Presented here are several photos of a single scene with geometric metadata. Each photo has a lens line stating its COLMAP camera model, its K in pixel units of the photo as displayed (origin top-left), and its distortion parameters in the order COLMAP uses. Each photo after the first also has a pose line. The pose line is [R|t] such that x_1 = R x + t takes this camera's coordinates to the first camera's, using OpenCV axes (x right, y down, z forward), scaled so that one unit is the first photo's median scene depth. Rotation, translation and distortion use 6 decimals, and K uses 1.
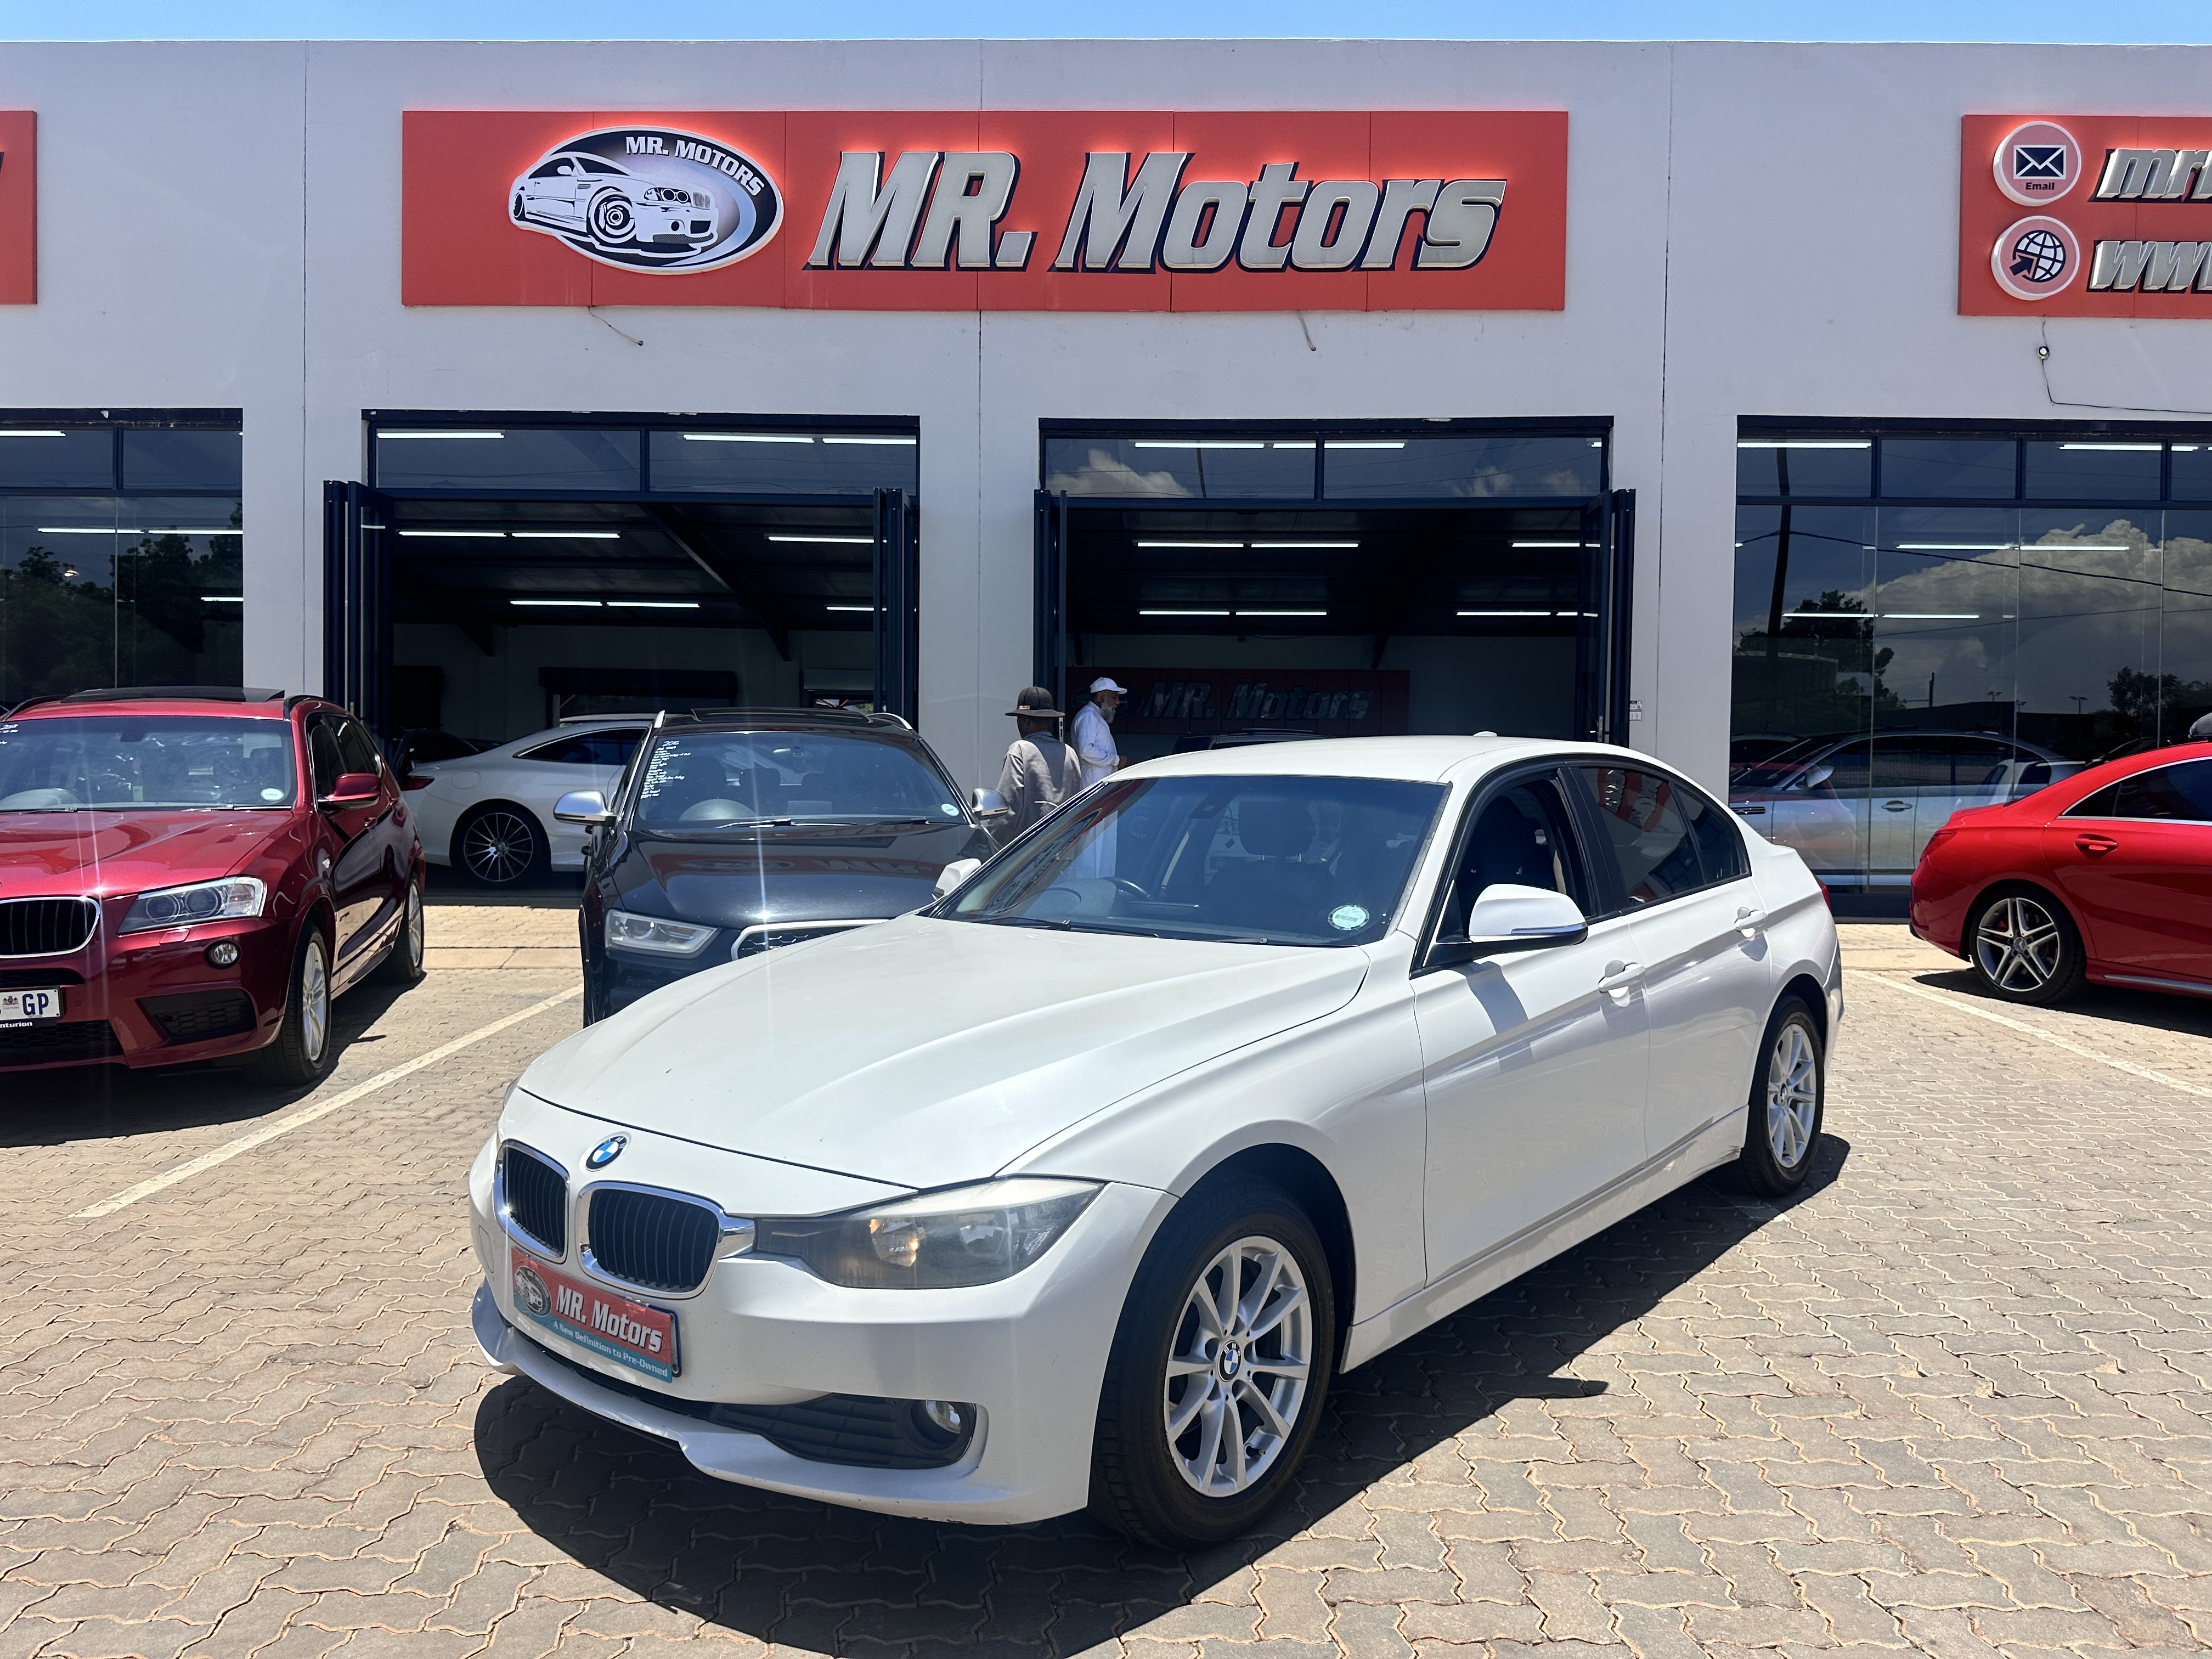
lens RADIAL K [[1569.9, 0, 1112.4], [0, 1569.9, 826.5], [0, 0, 1]] dist [0.007898, -0.017961]
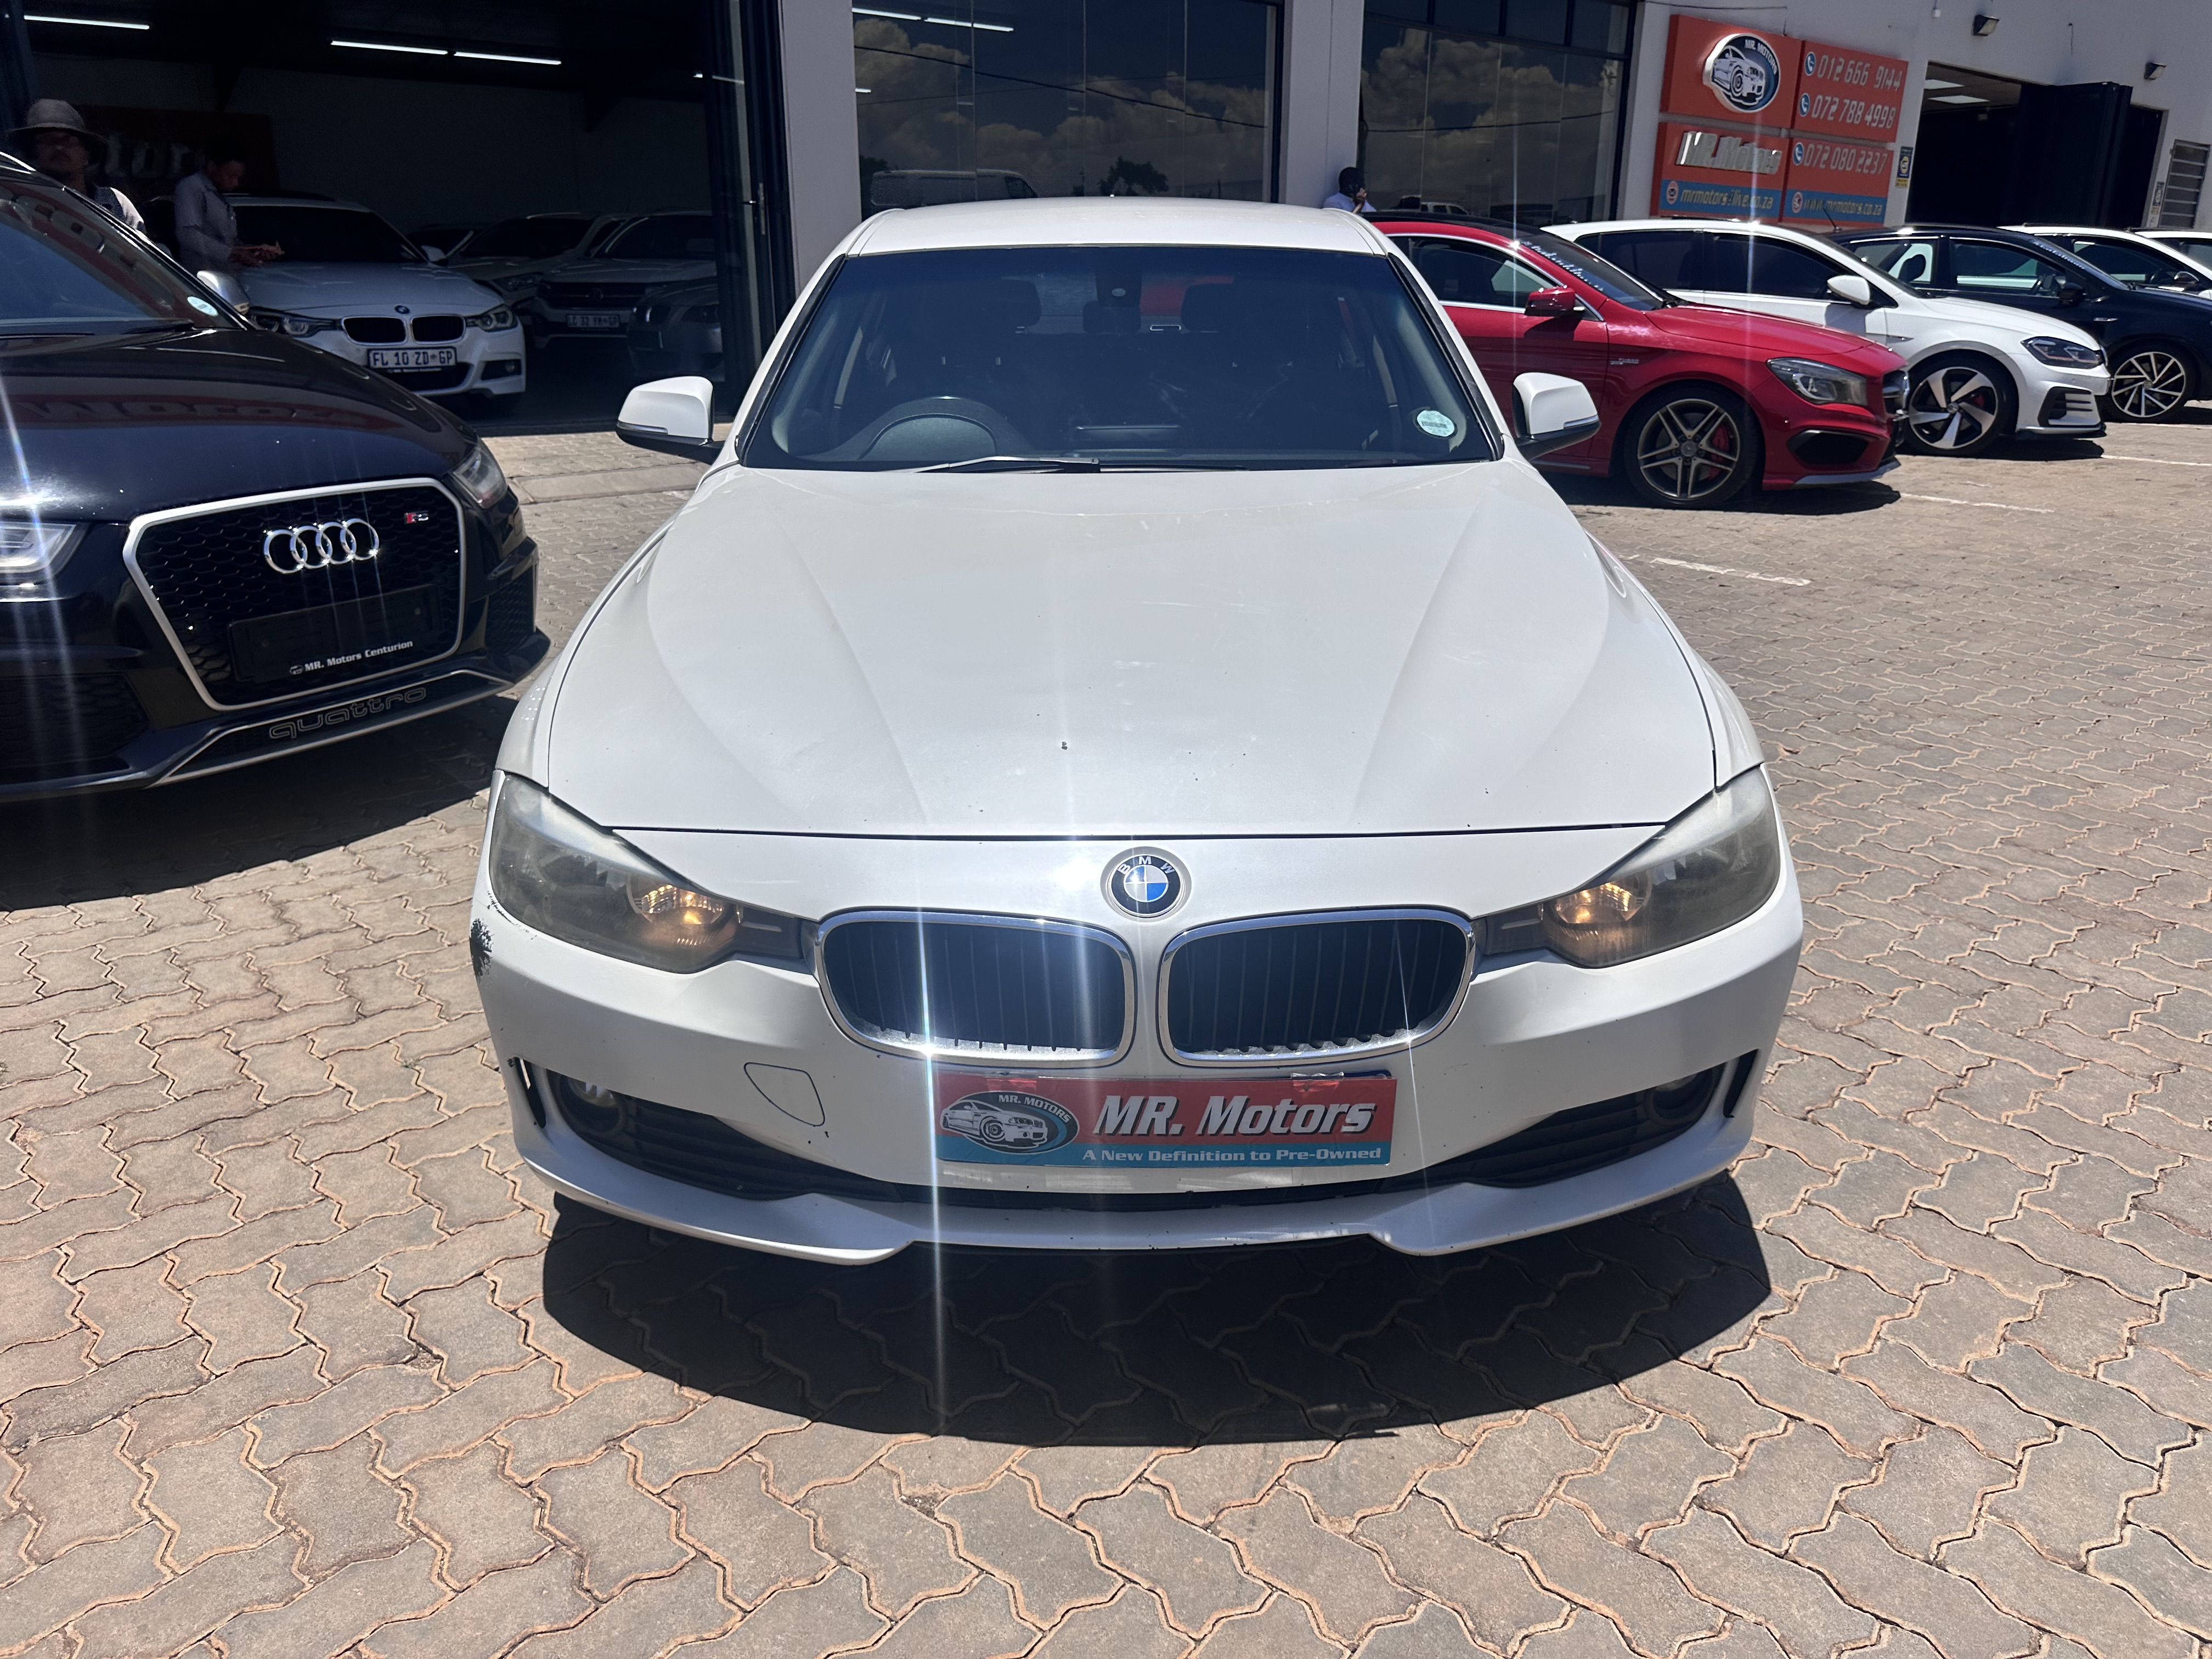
lens RADIAL K [[1569.9, 0, 1144.3], [0, 1569.9, 829.8], [0, 0, 1]] dist [0.007898, -0.017961]
pose [[0.734561, -0.229529, 0.638542, -0.192671], [0.019883, 0.947927, 0.317867, -0.002612], [-0.678251, -0.220797, 0.700874, 0.153602]]
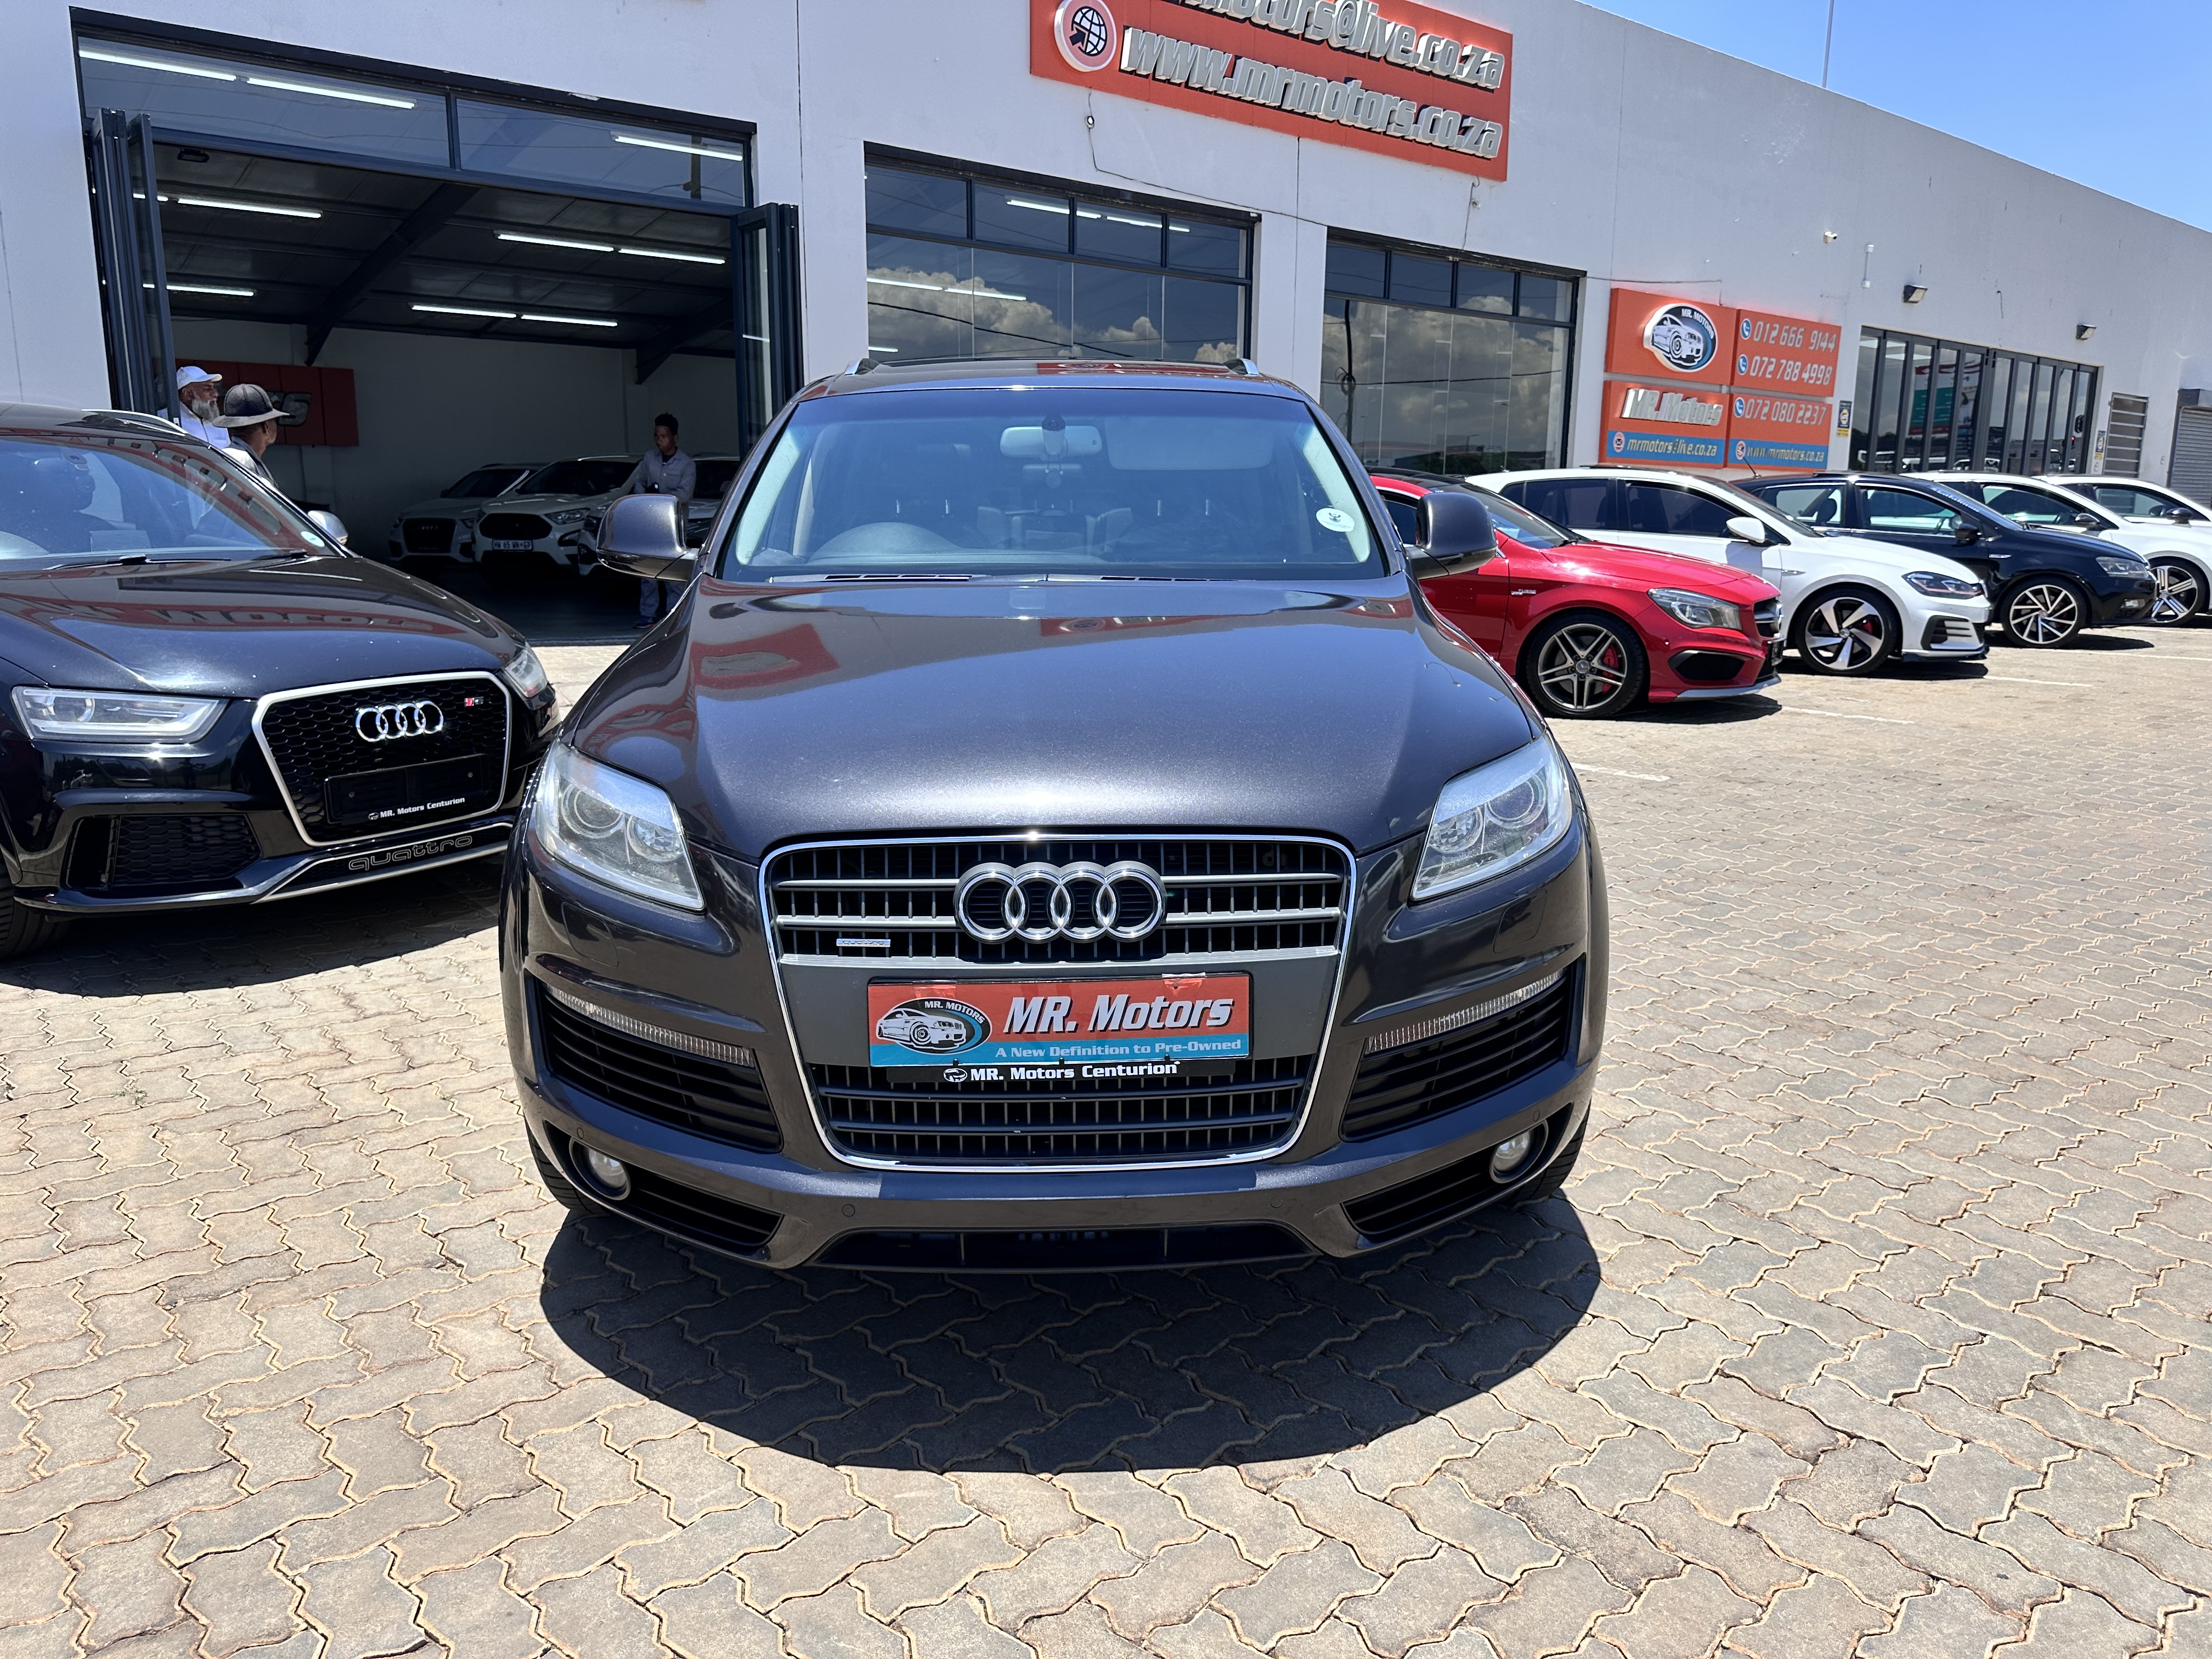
lens RADIAL K [[1569.9, 0, 1129.6], [0, 1569.9, 847.6], [0, 0, 1]] dist [0.007898, -0.017961]
pose [[0.750632, -0.139380, 0.645852, -0.227689], [0.014901, 0.980819, 0.194350, -0.003833], [-0.660553, -0.136261, 0.738311, 0.063116]]
